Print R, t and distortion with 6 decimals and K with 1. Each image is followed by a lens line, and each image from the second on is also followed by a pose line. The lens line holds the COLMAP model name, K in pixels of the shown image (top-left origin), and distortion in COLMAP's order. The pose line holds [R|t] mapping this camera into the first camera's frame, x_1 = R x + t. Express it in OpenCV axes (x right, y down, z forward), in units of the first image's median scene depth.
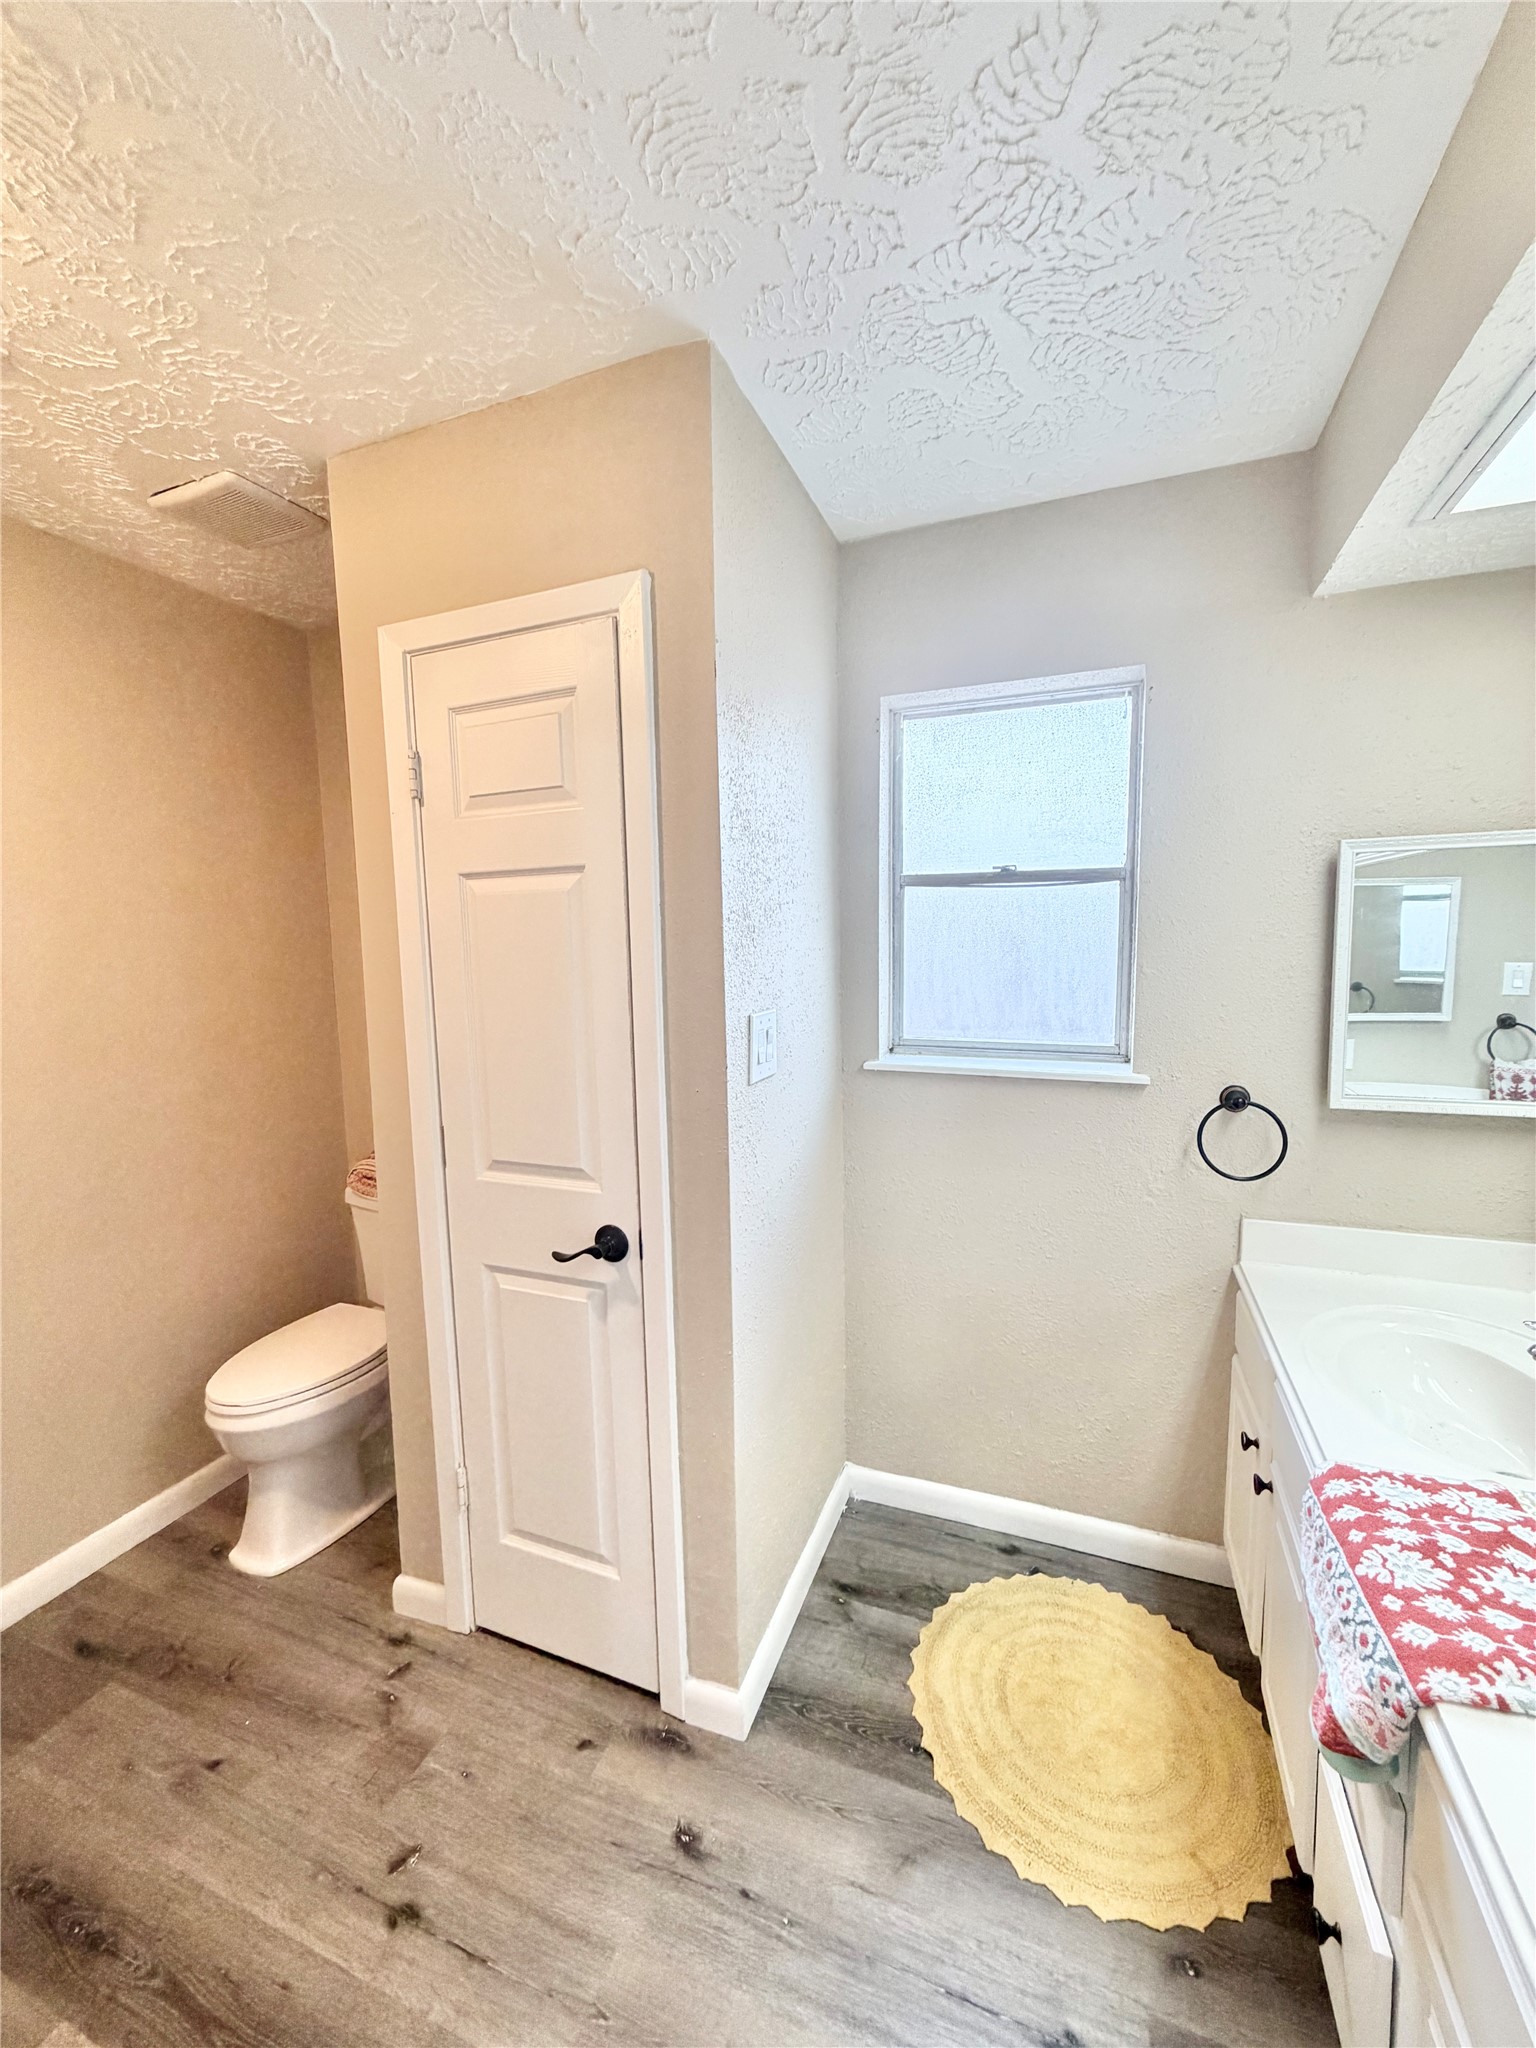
lens RADIAL K [[811.7, 0, 769.6], [0, 811.7, 1019.9], [0, 0, 1]] dist [0.001629, -0.000412]
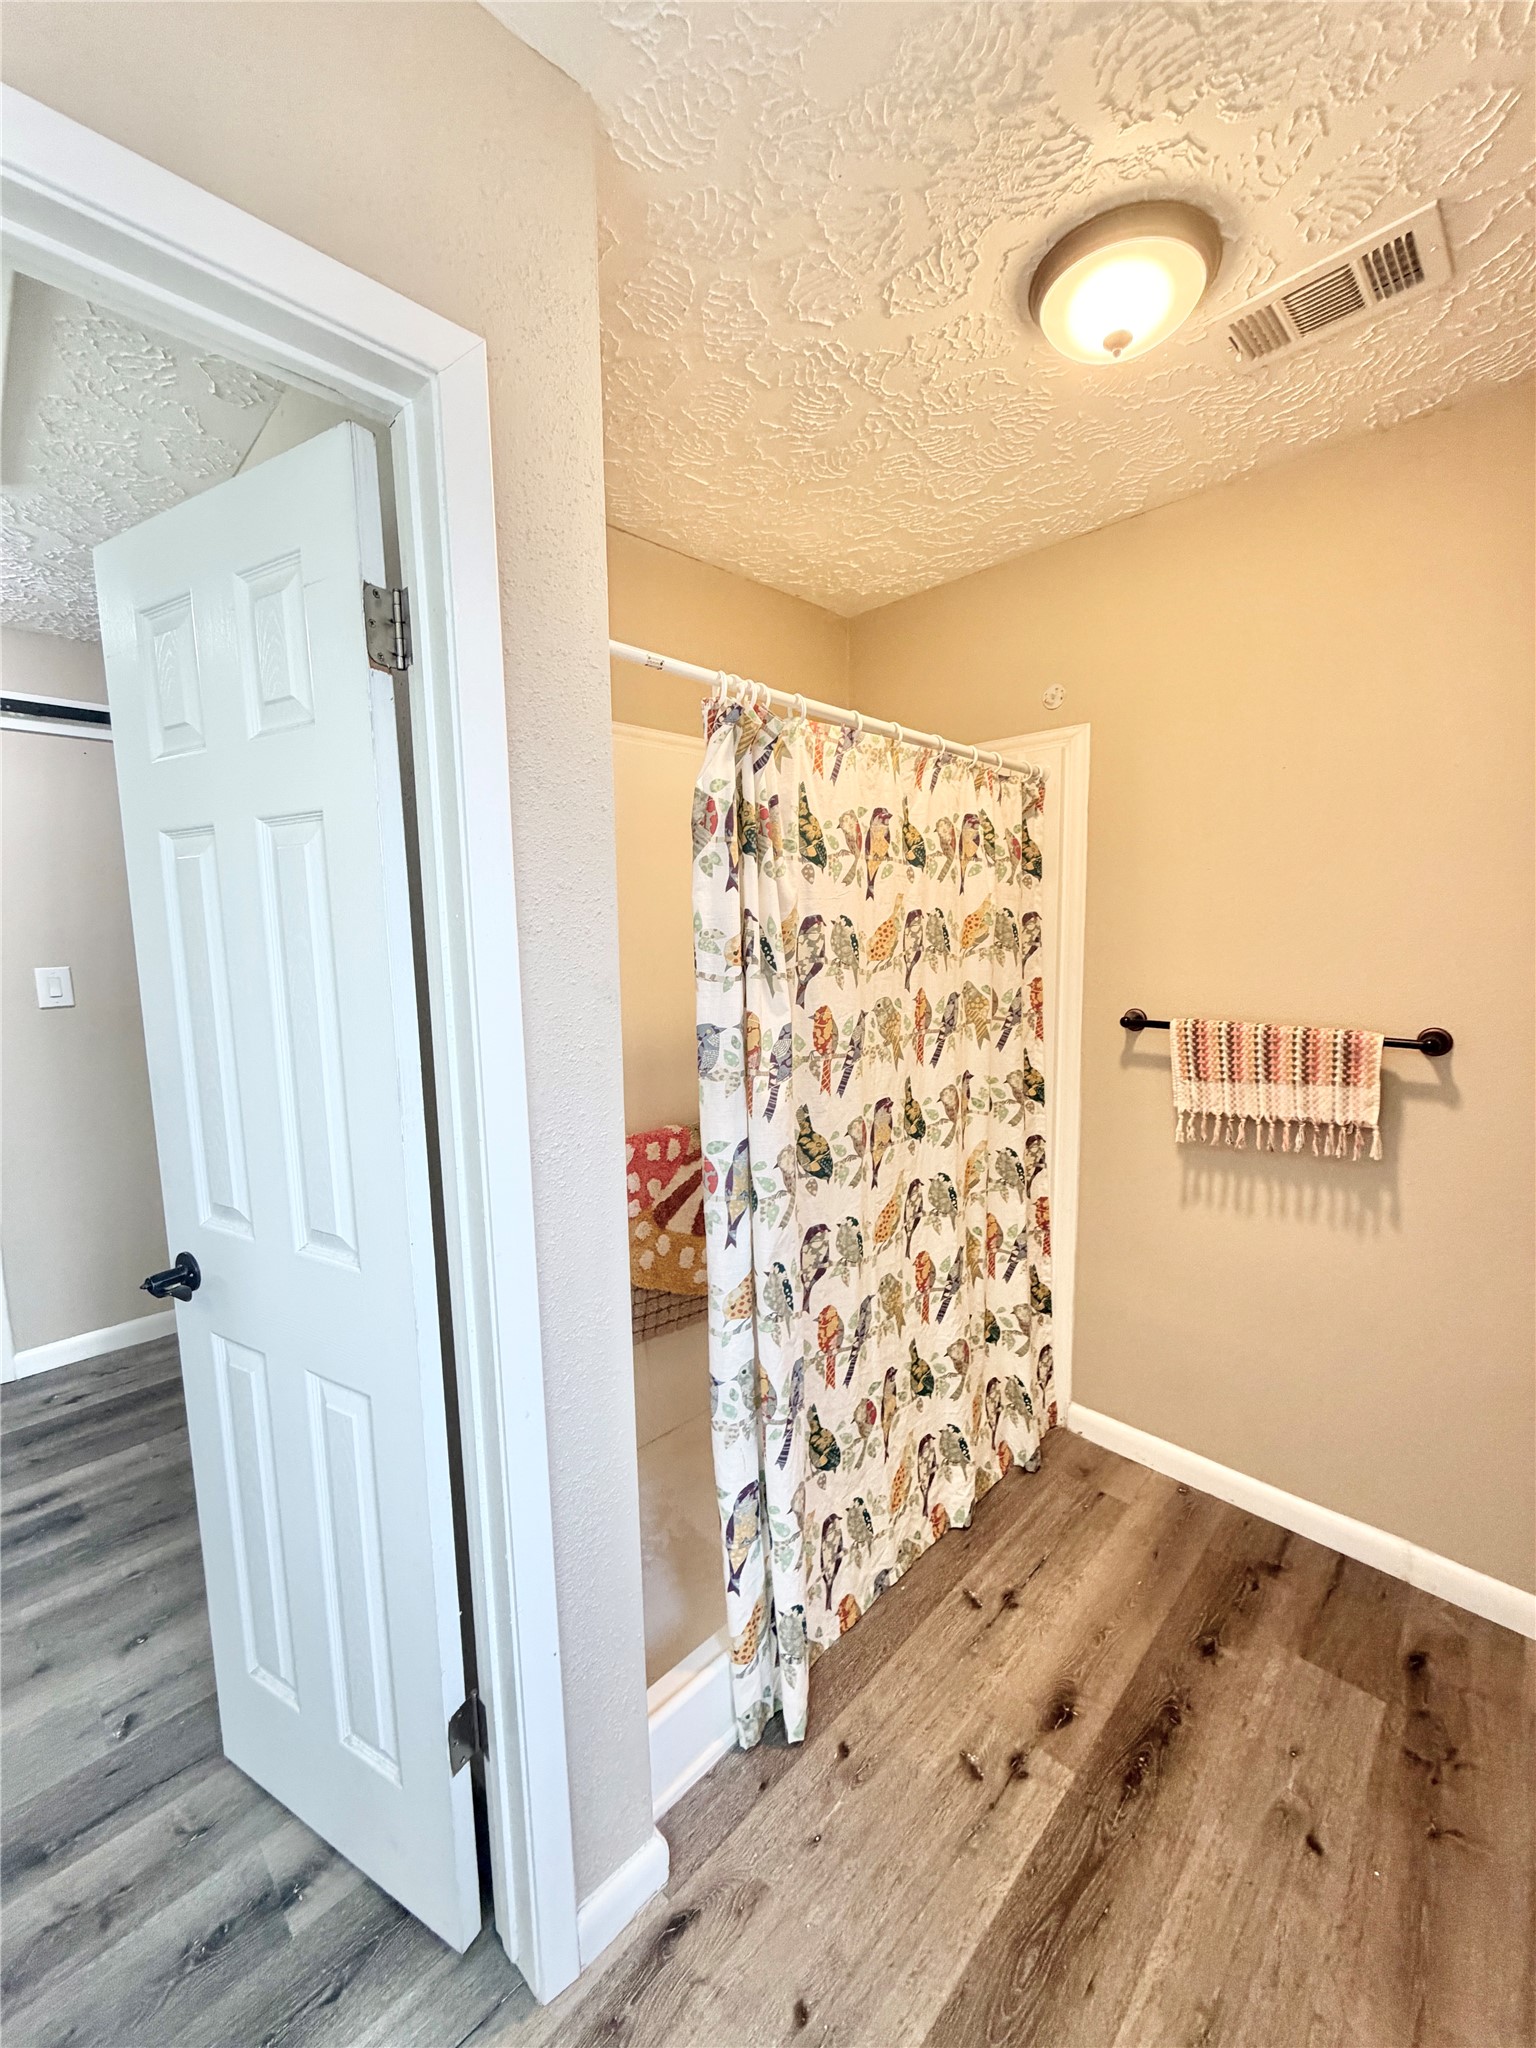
lens RADIAL K [[811.7, 0, 776.0], [0, 811.7, 1015.8], [0, 0, 1]] dist [0.001629, -0.000412]
pose [[-0.397189, 0.114495, -0.910567, 0.219462], [-0.073449, 0.985039, 0.155897, -0.032154], [0.914793, 0.128801, -0.382837, 0.703112]]
